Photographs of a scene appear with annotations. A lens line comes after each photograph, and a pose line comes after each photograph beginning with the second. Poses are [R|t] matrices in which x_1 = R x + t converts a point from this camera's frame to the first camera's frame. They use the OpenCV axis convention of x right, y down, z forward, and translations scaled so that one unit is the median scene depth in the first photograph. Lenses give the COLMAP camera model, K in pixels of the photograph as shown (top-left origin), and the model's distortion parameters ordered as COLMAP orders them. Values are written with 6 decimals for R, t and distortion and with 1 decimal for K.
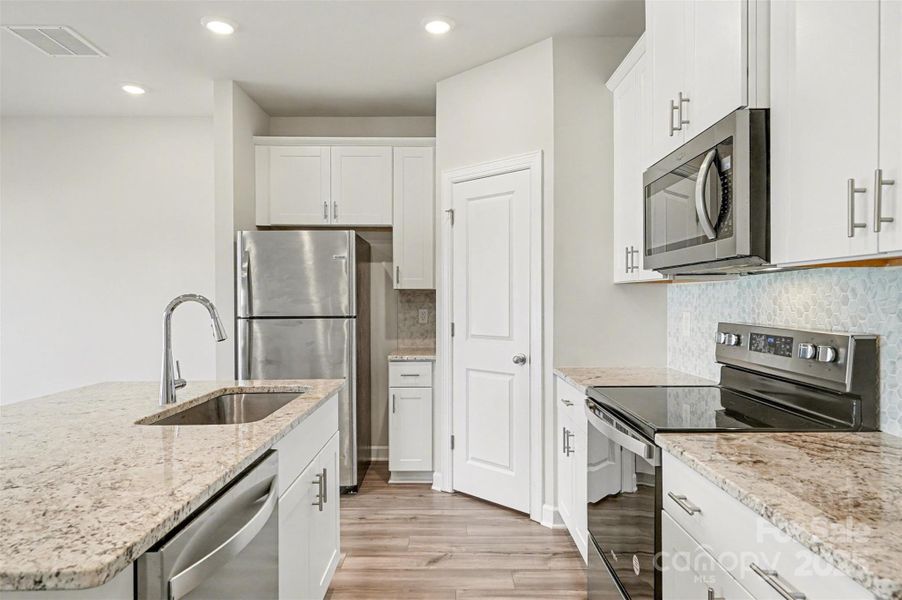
lens RADIAL K [[532.9, 0, 451.0], [0, 532.9, 300.0], [0, 0, 1]] dist [-0.001111, -0.000402]
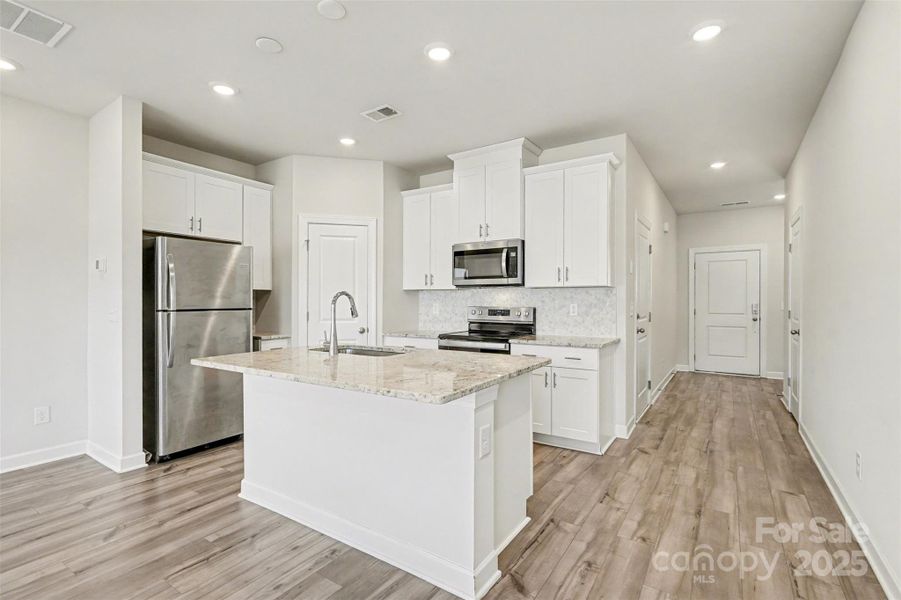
lens RADIAL K [[421.8, 0, 450.5], [0, 421.8, 300.0], [0, 0, 1]] dist [-0.000182, -0.000056]
pose [[0.543856, 0.003893, 0.839170, -0.821617], [-0.000414, 0.999990, -0.004371, 0.012955], [-0.839179, 0.002029, 0.543852, -0.028813]]
